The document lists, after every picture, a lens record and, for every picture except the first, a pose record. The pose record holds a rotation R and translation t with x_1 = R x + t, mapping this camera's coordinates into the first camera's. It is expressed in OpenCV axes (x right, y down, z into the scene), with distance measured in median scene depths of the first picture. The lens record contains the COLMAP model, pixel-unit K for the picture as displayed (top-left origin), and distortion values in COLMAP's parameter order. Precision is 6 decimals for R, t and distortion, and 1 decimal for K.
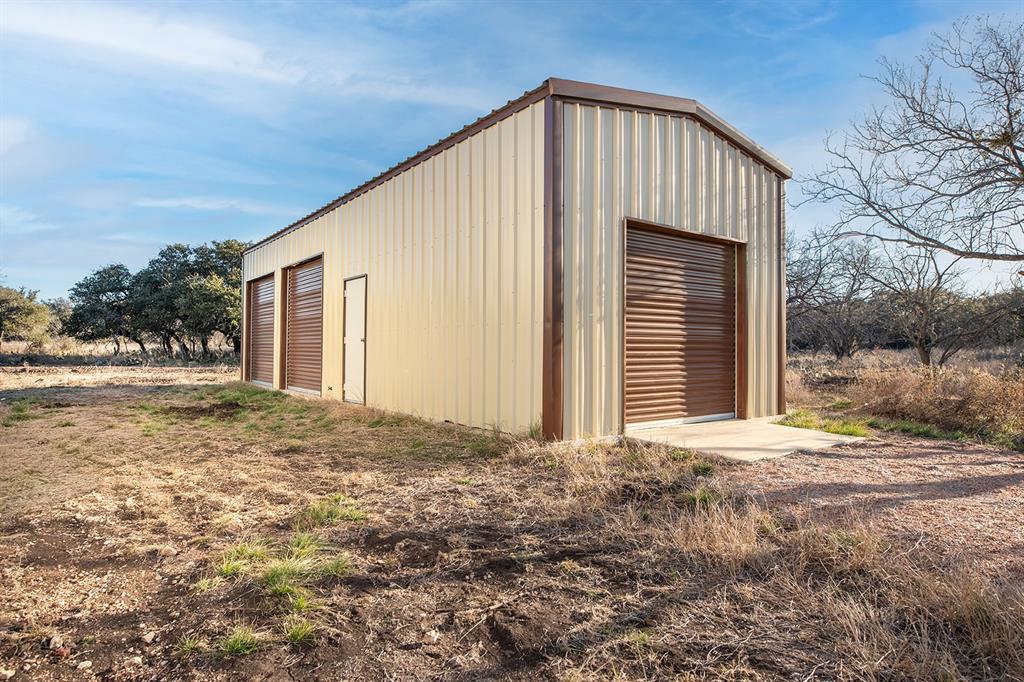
lens RADIAL K [[588.0, 0, 512.0], [0, 588.0, 341.0], [0, 0, 1]] dist [-0.023796, -0.000096]
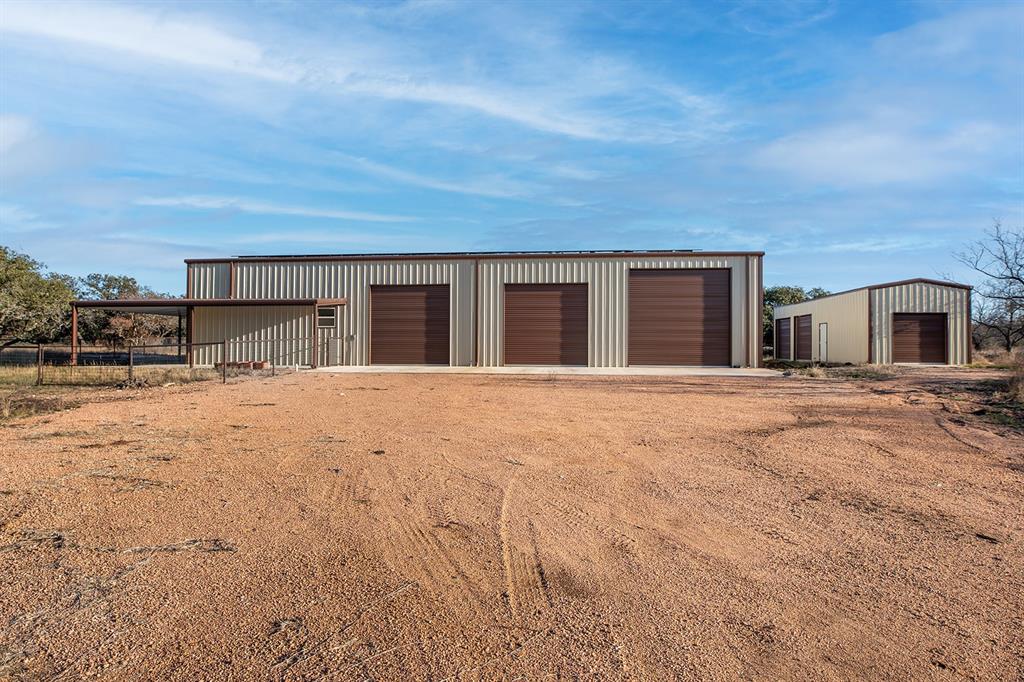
lens RADIAL K [[588.0, 0, 512.0], [0, 588.0, 341.0], [0, 0, 1]] dist [-0.023796, -0.000096]
pose [[0.734577, -0.013048, -0.678400, 0.914321], [0.009911, 0.999915, -0.008500, 0.002104], [0.678453, -0.000480, 0.734644, -3.533917]]
